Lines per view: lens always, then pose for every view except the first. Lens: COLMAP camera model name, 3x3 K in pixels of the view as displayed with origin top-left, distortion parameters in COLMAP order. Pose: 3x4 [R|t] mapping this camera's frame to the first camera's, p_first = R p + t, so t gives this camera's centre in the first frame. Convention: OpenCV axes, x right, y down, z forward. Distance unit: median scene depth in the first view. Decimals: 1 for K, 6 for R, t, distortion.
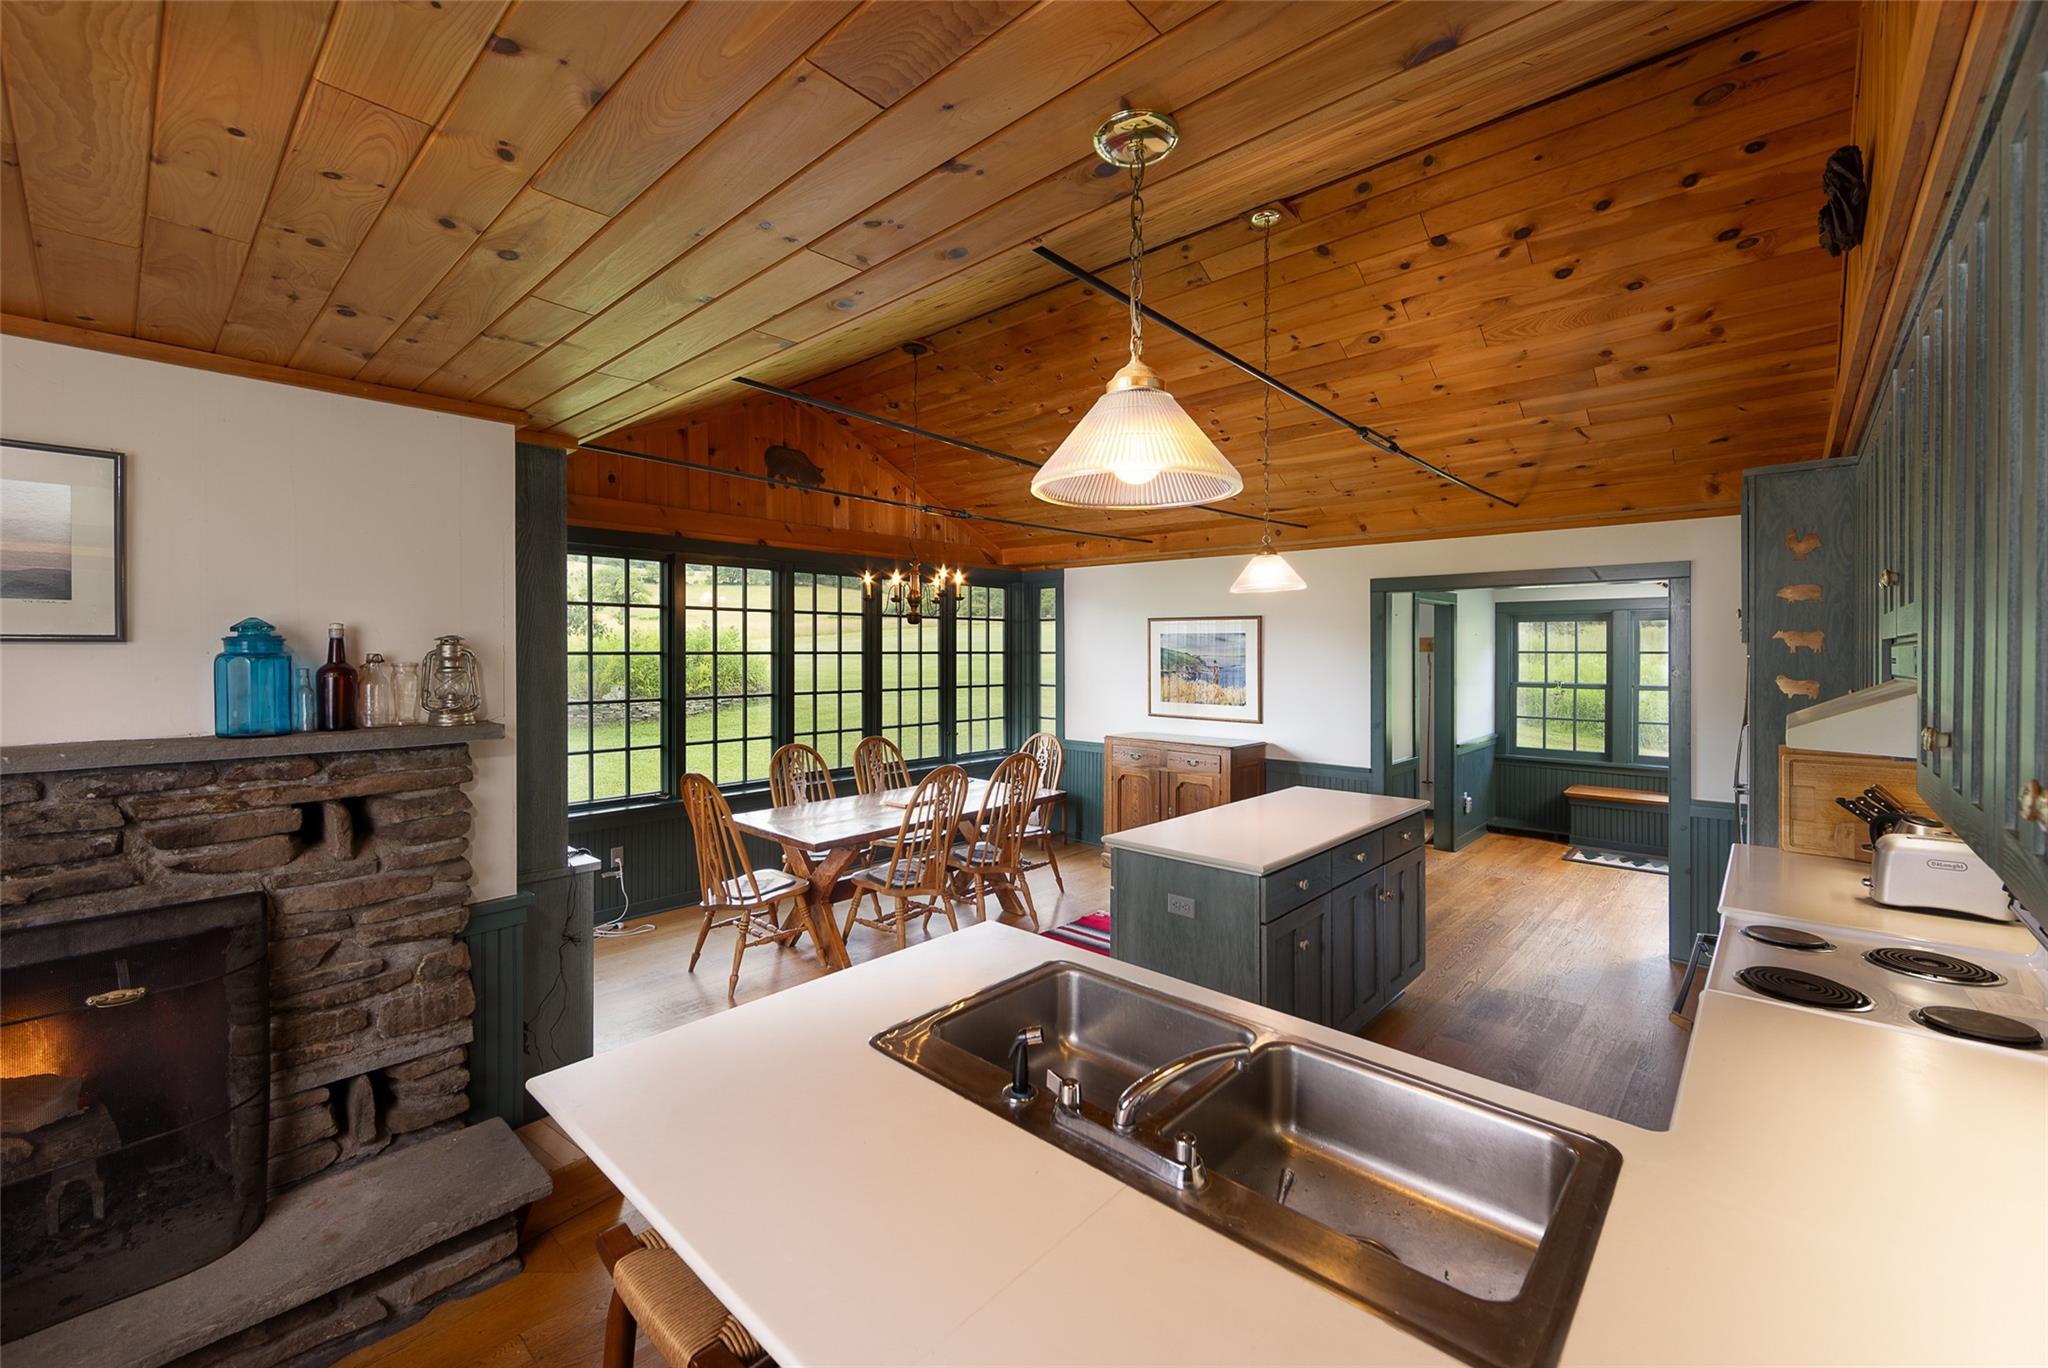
lens RADIAL K [[847.4, 0, 1048.9], [0, 847.4, 677.8], [0, 0, 1]] dist [-0.000850, -0.000278]
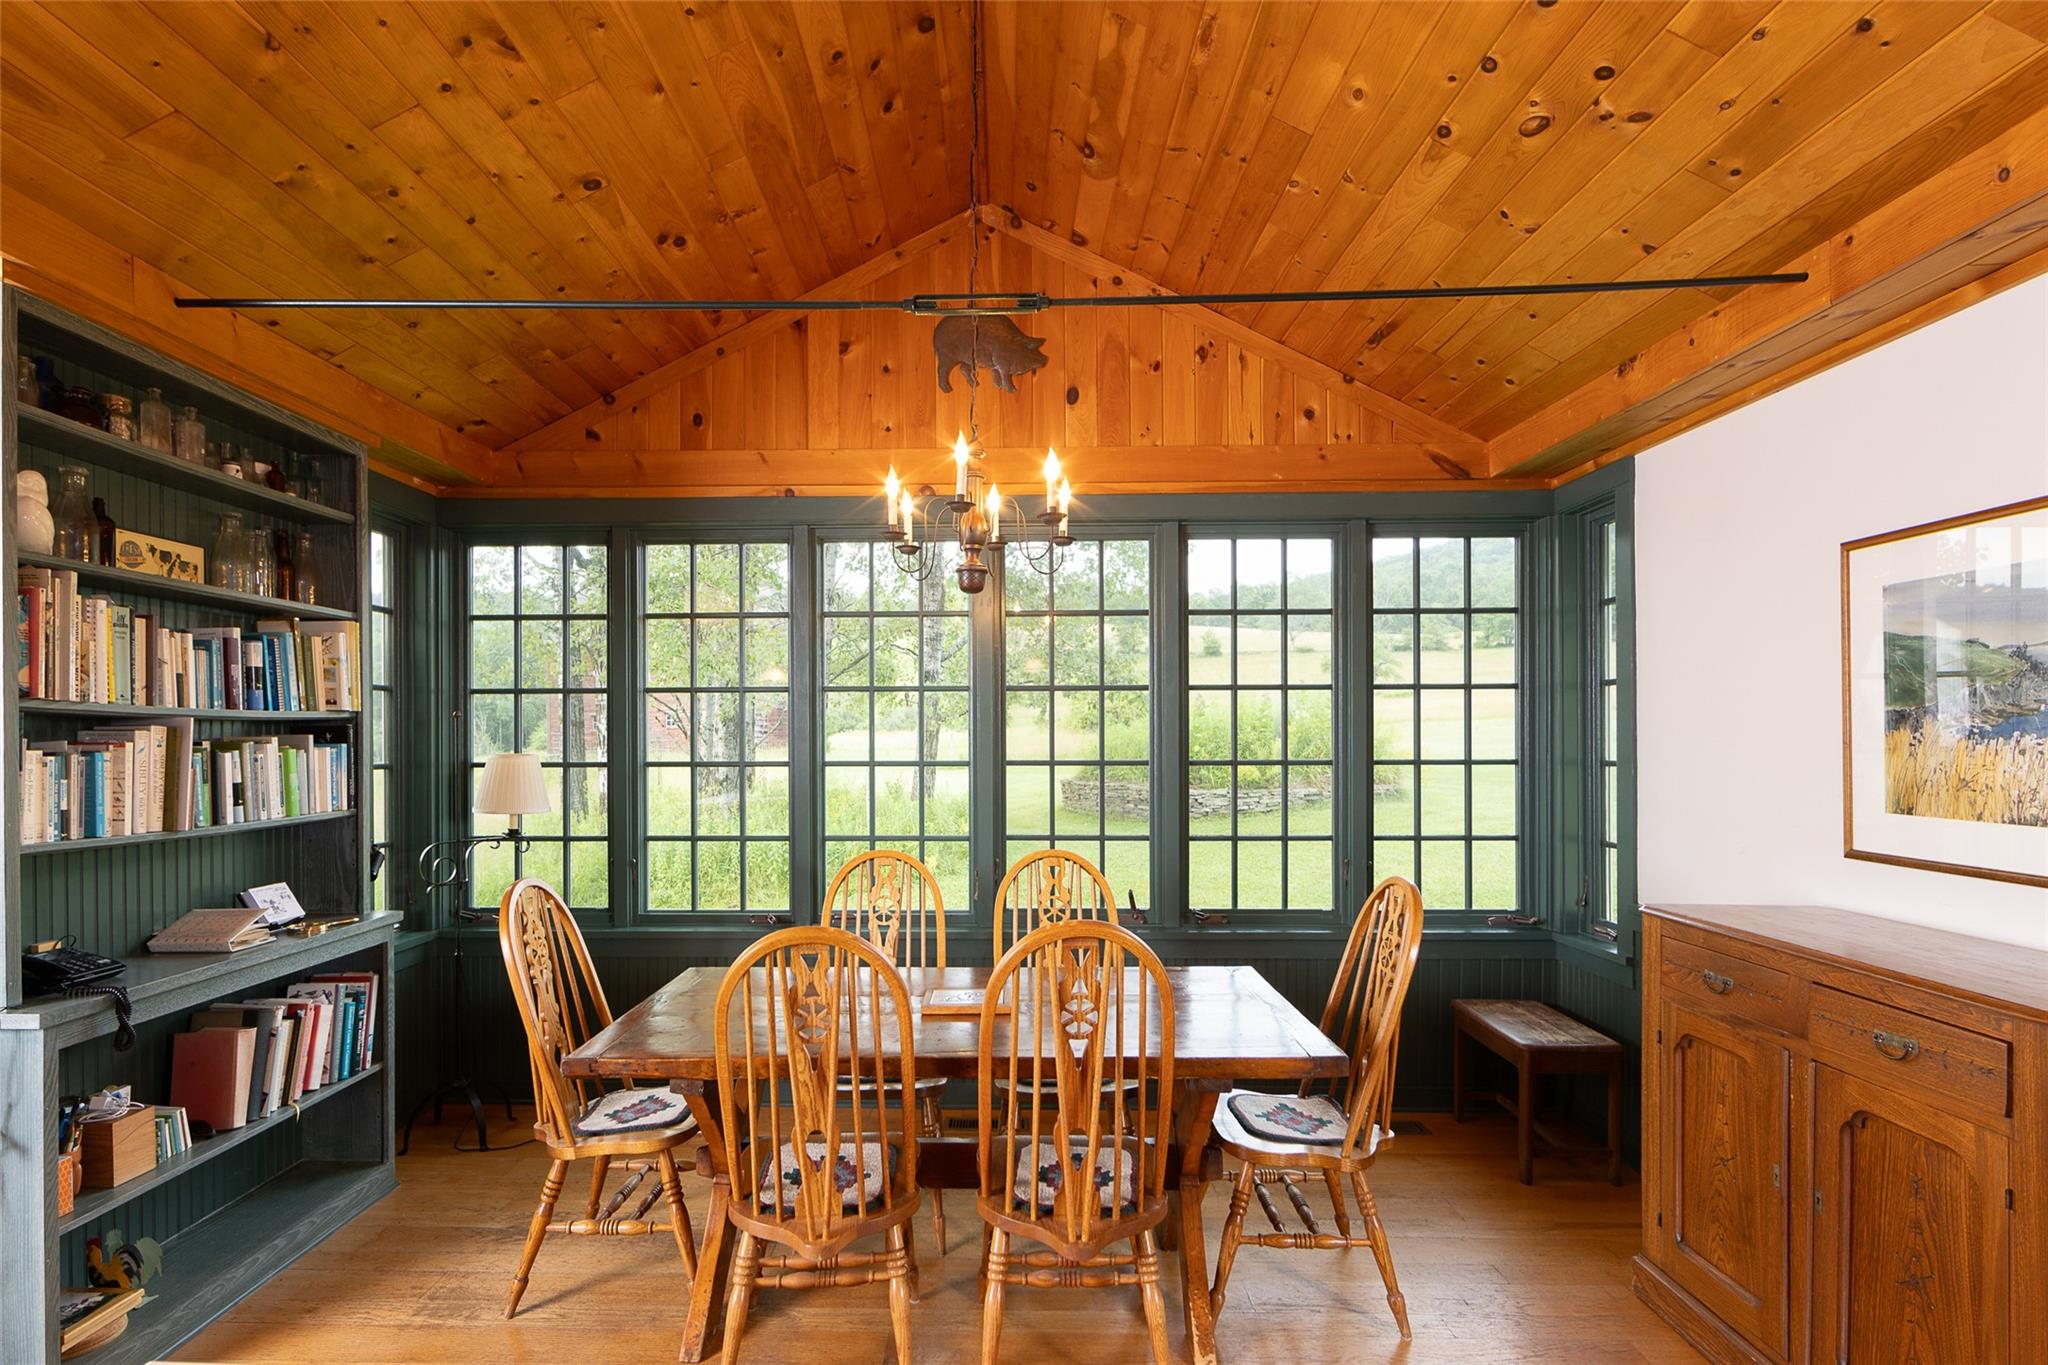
lens RADIAL K [[1345.3, 0, 1024.0], [0, 1345.3, 642.8], [0, 0, 1]] dist [0.004916, 0.001246]
pose [[0.610037, -0.024176, -0.792004, 0.563494], [-0.020947, 0.998693, -0.046620, -0.025166], [0.792096, 0.045029, 0.608733, 0.700179]]
